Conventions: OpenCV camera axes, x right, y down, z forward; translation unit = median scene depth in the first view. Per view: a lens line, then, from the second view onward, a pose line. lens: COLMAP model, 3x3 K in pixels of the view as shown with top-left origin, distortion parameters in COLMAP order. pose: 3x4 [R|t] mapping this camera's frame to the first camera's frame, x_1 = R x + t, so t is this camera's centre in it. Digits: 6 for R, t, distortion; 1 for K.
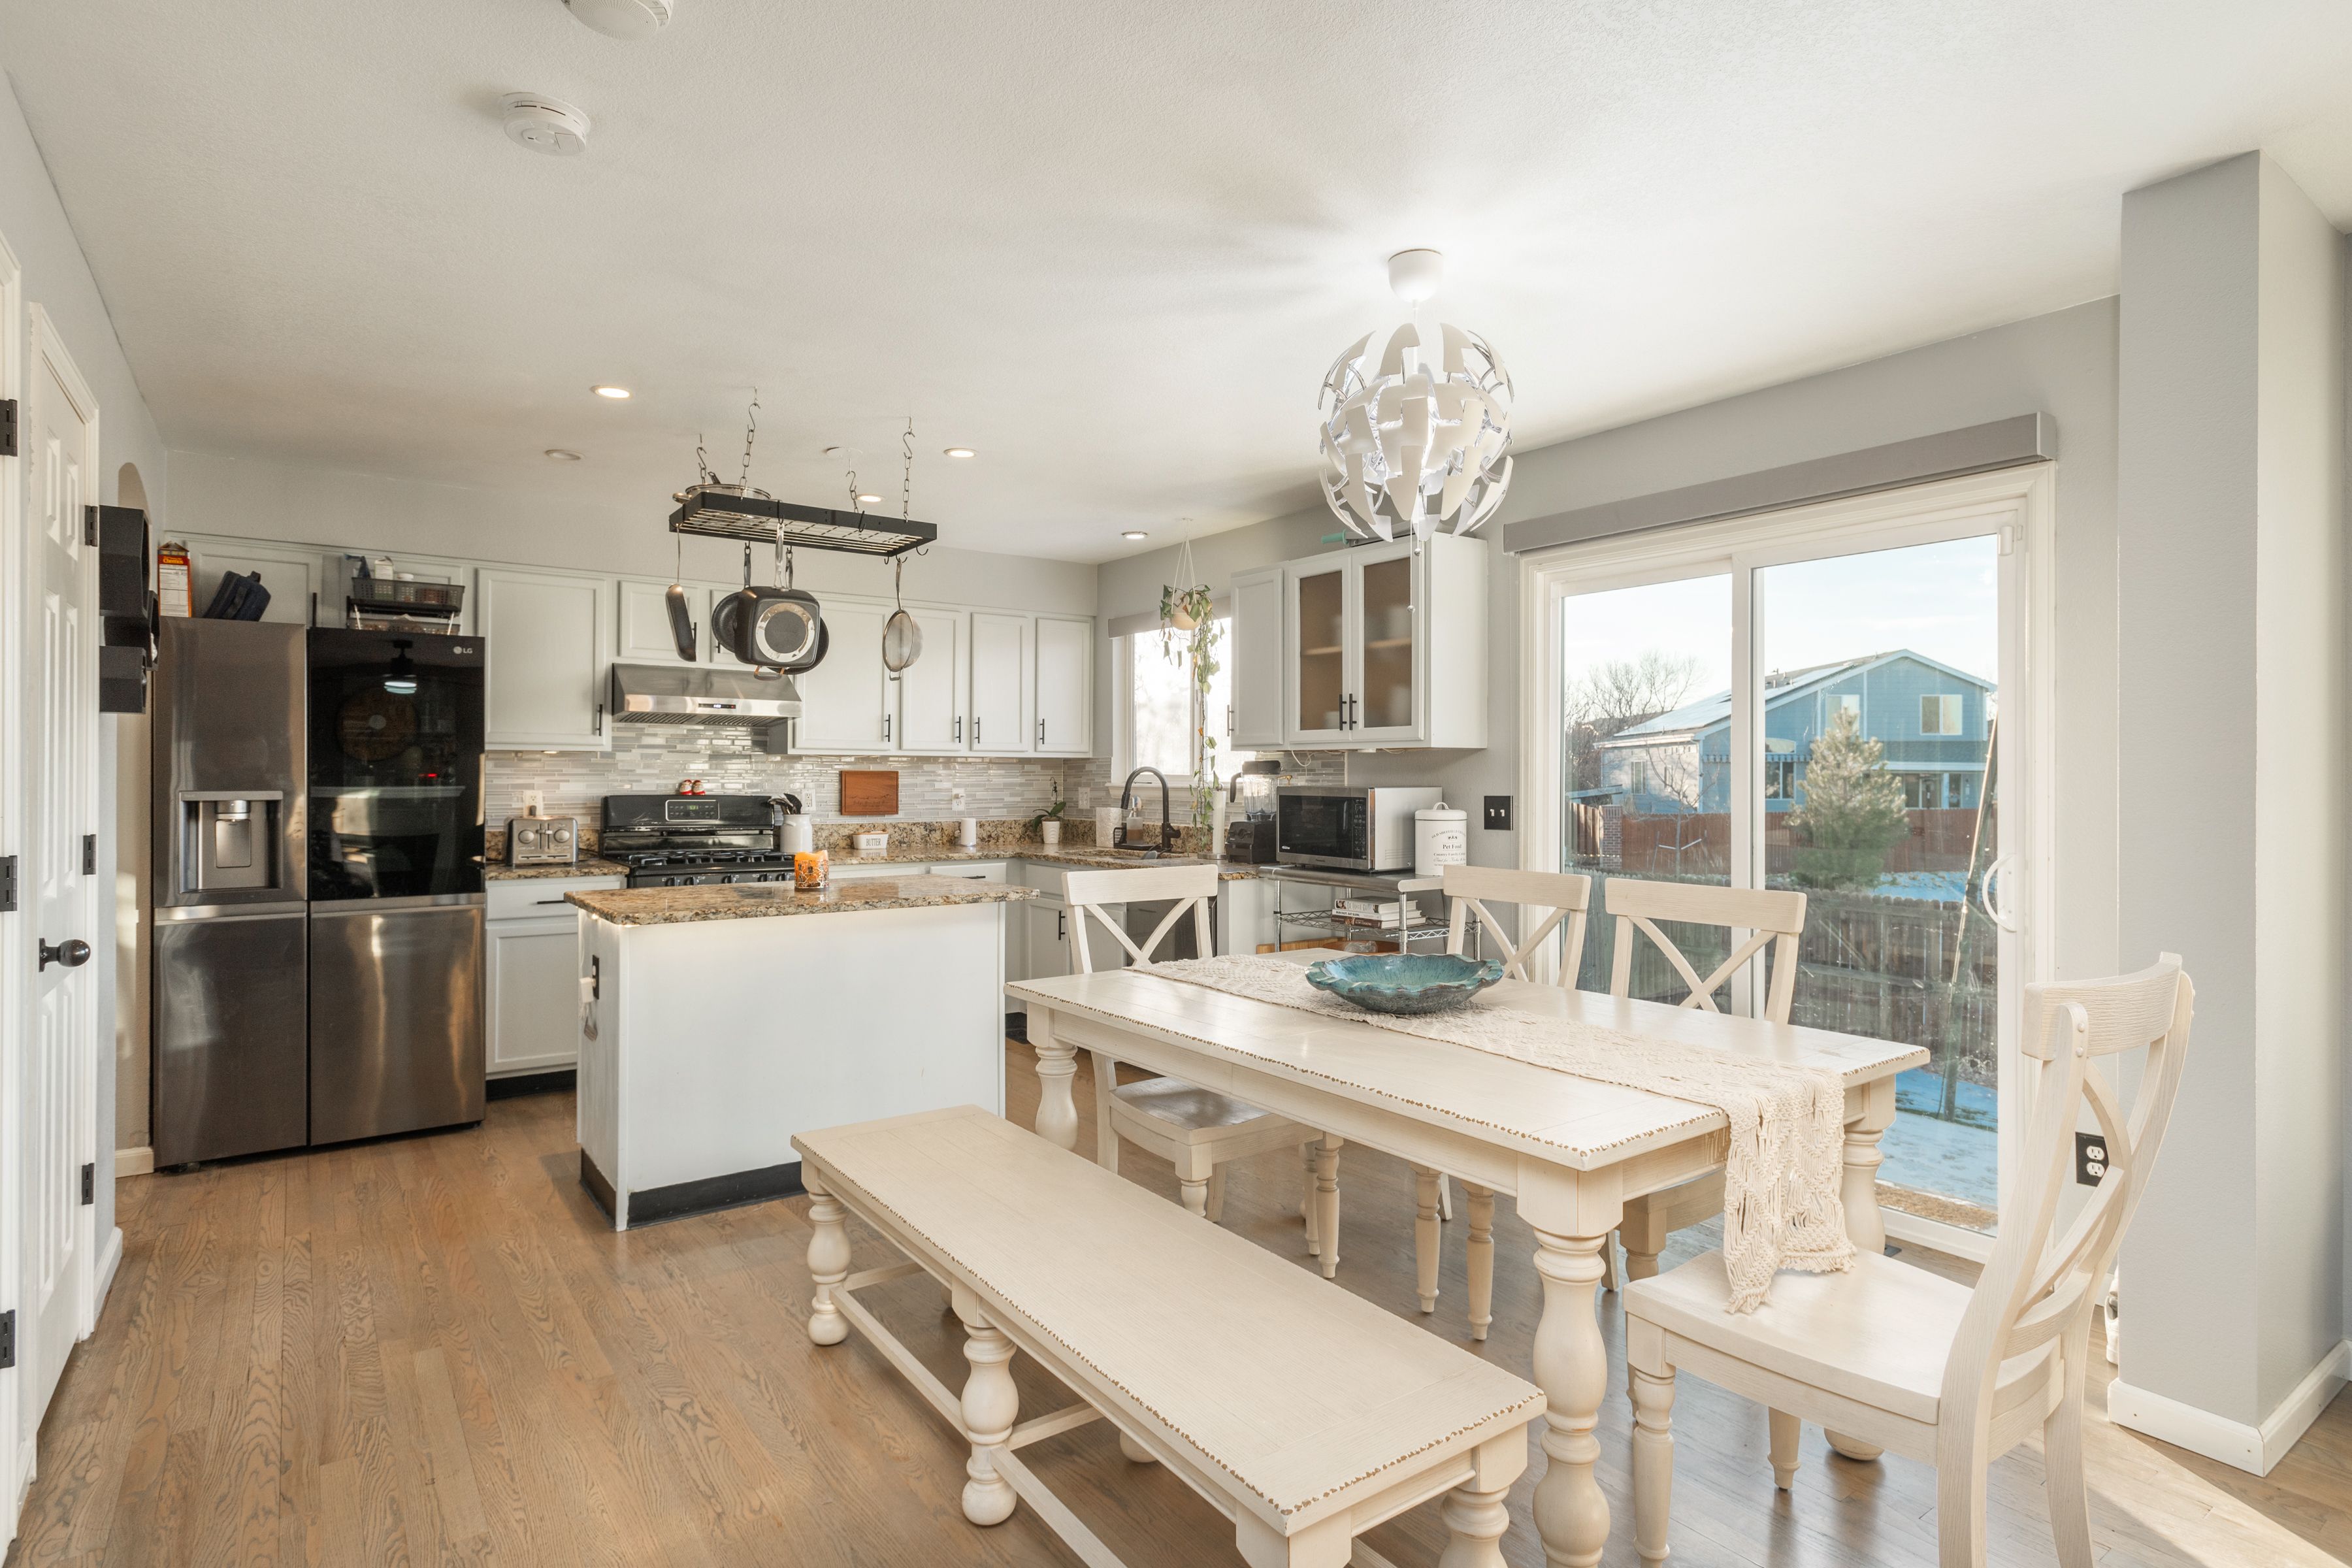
lens RADIAL K [[1200.4, 0, 1175.2], [0, 1200.4, 781.0], [0, 0, 1]] dist [-0.008949, 0.004501]
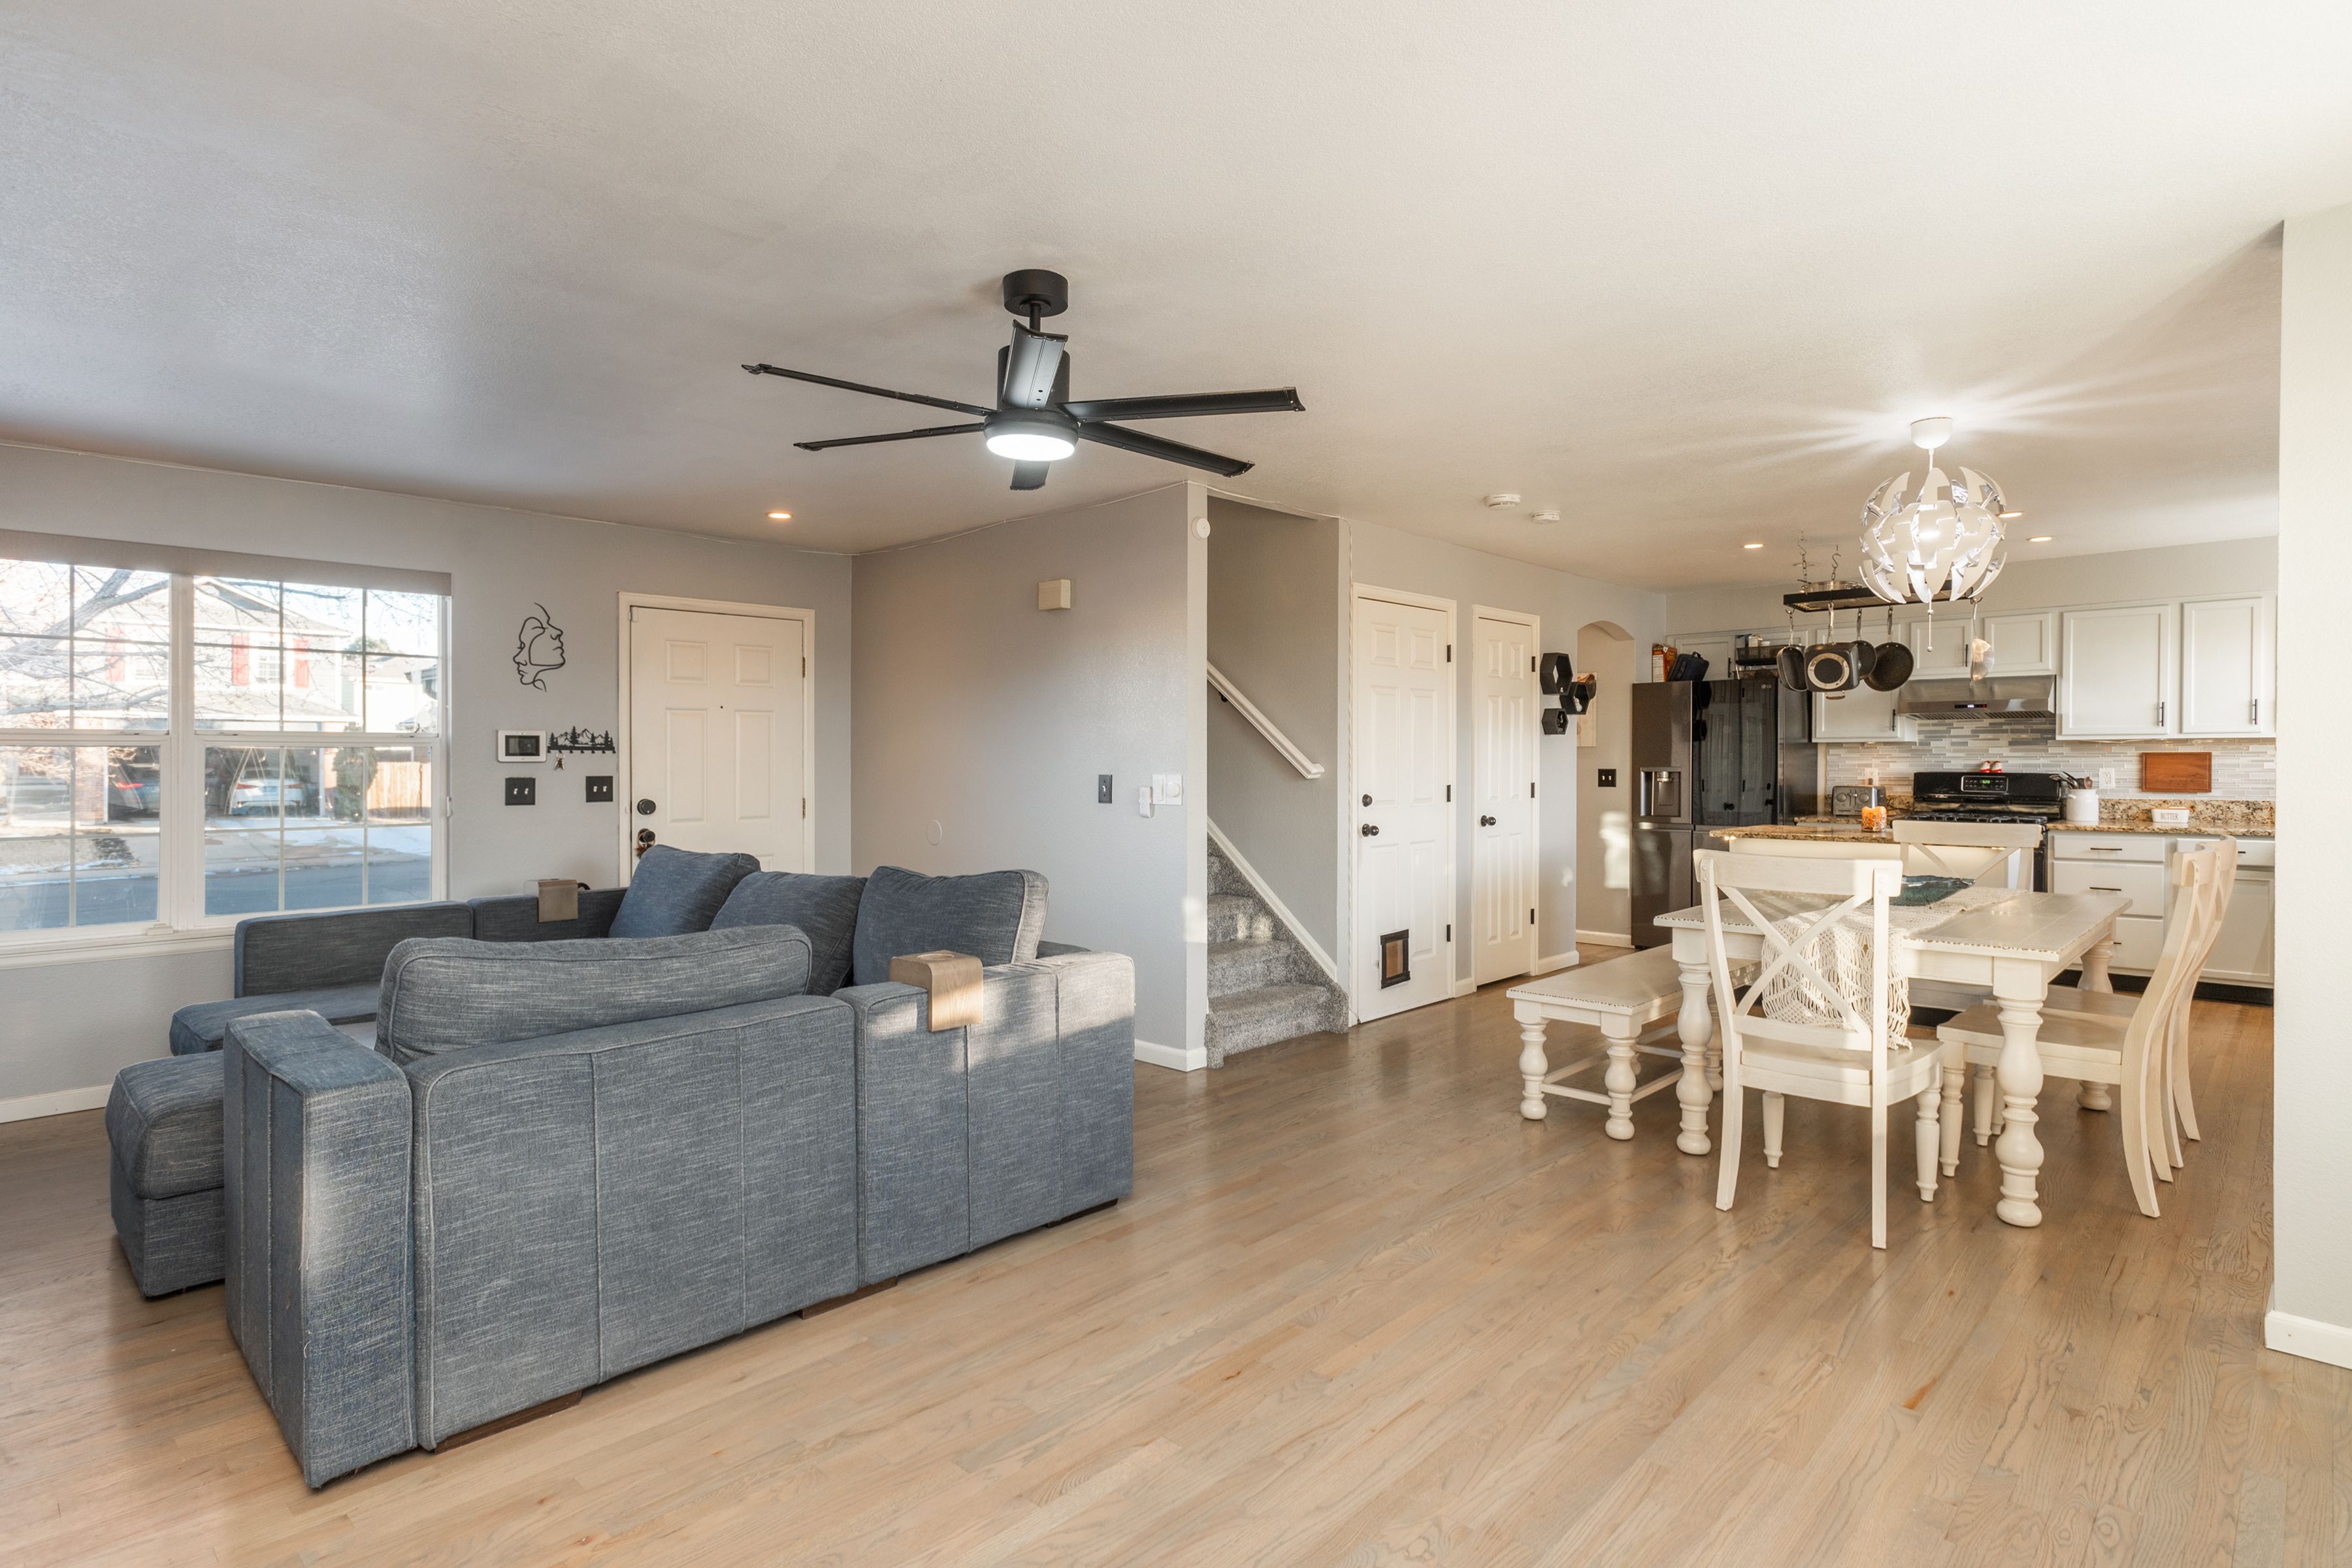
lens RADIAL K [[1200.4, 0, 1167.4], [0, 1200.4, 752.9], [0, 0, 1]] dist [-0.008949, 0.004501]
pose [[0.168024, -0.010124, -0.985731, 0.754791], [0.000378, 0.999948, -0.010206, 0.003287], [0.985783, 0.001342, 0.168019, -0.110802]]
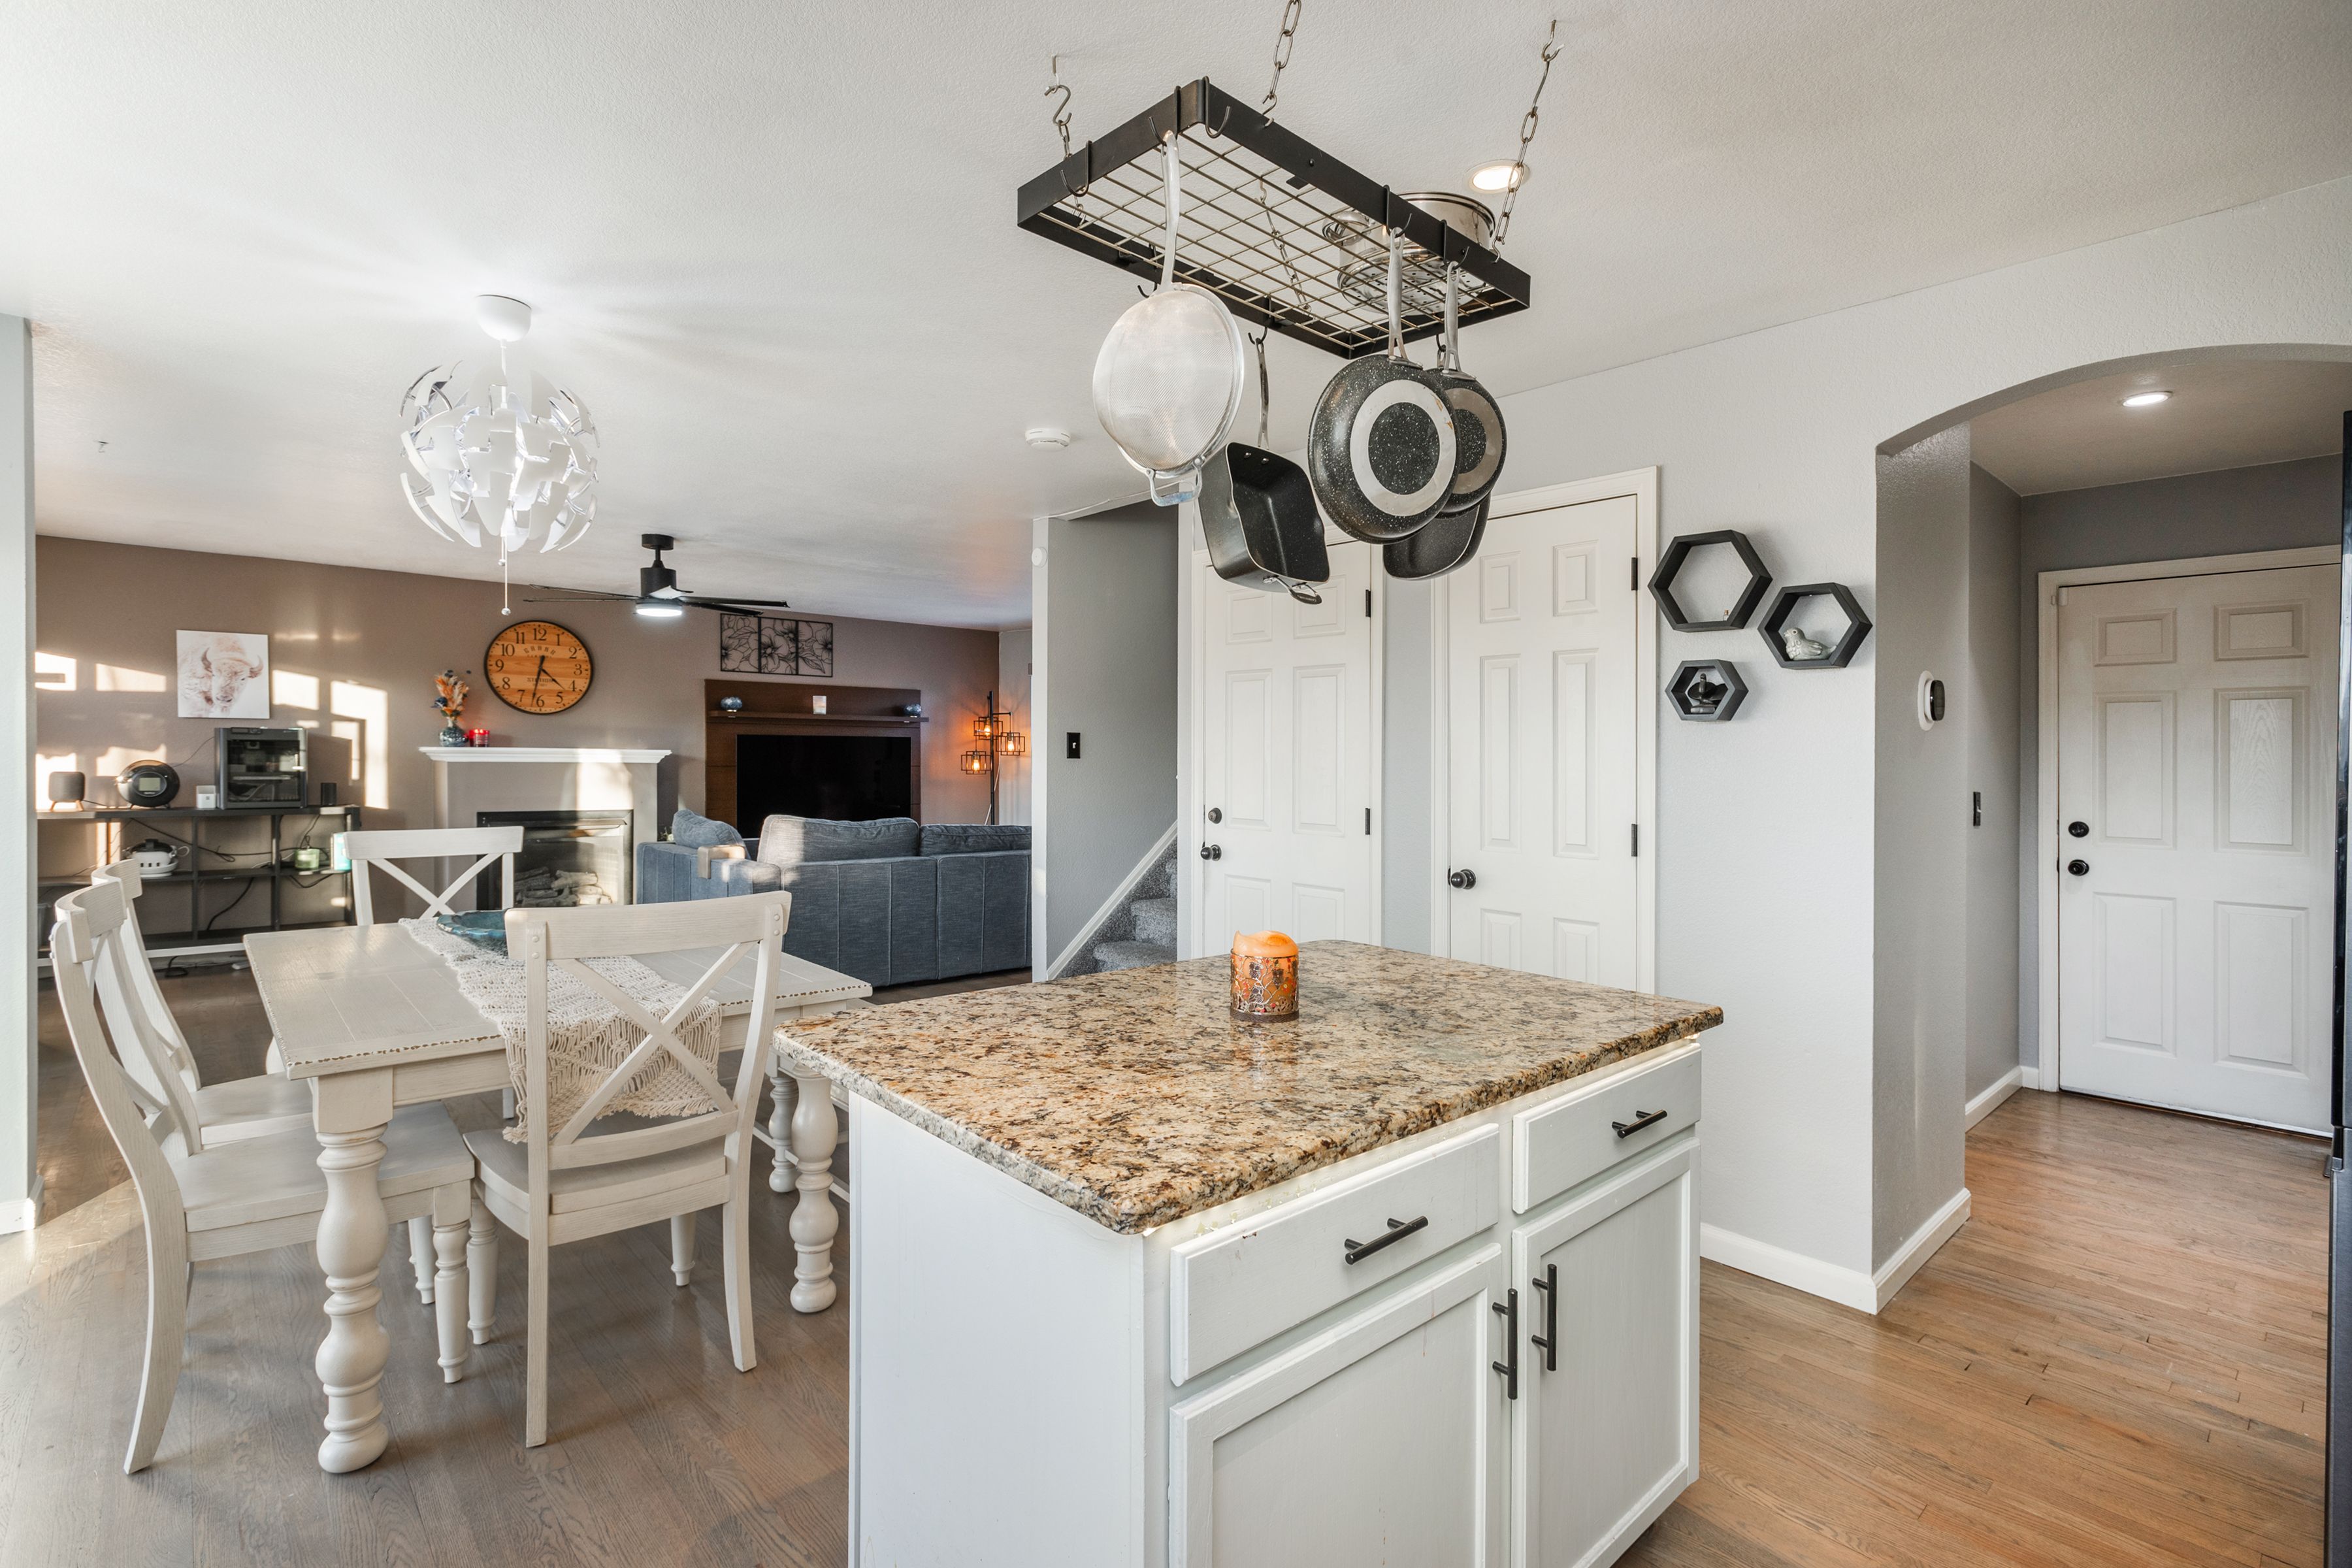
lens RADIAL K [[1098.5, 0, 1191.4], [0, 1098.5, 764.5], [0, 0, 1]] dist [0.001088, -0.001130]
pose [[-0.993815, -0.018447, -0.109510, -0.157102], [-0.019632, 0.999760, 0.009750, -0.009183], [0.109303, 0.011840, -0.993938, 1.017039]]
